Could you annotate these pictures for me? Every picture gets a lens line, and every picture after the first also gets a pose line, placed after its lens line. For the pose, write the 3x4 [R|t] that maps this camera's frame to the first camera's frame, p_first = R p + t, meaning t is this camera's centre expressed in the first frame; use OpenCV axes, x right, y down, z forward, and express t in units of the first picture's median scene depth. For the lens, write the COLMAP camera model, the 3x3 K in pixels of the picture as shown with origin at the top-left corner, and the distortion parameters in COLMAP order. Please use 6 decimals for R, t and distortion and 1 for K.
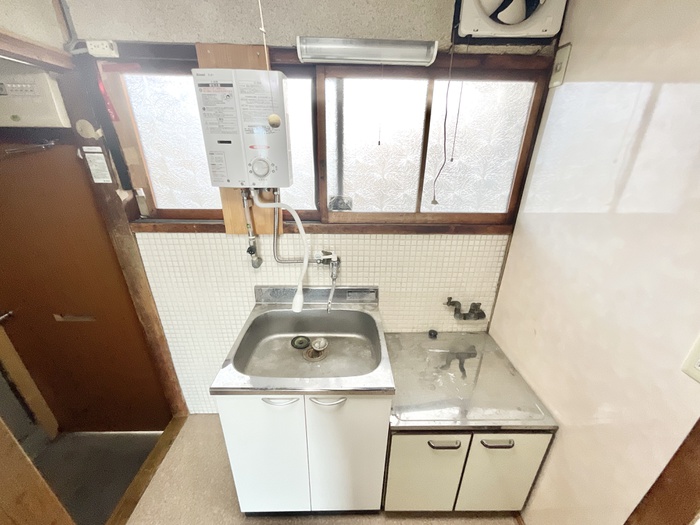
lens RADIAL K [[281.0, 0, 346.5], [0, 281.0, 264.3], [0, 0, 1]] dist [0.007438, -0.003767]
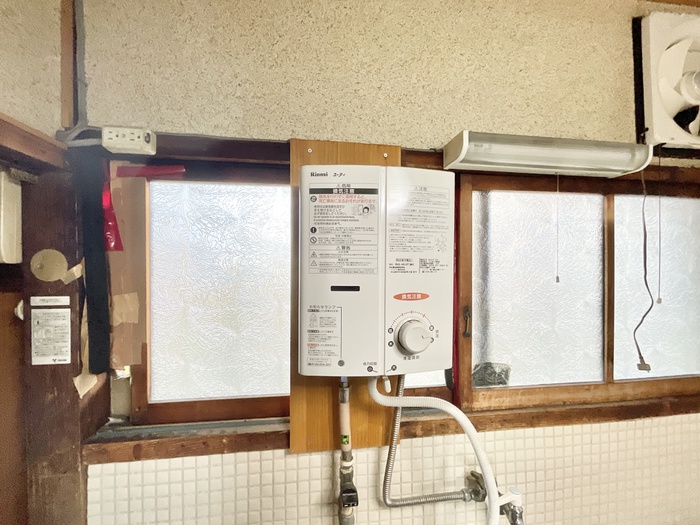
lens RADIAL K [[281.0, 0, 346.2], [0, 281.0, 263.7], [0, 0, 1]] dist [0.007438, -0.003767]
pose [[0.994321, -0.013350, 0.105581, -0.414041], [0.053773, 0.919165, -0.390184, -0.238217], [-0.091837, 0.393646, 0.914663, 0.448492]]
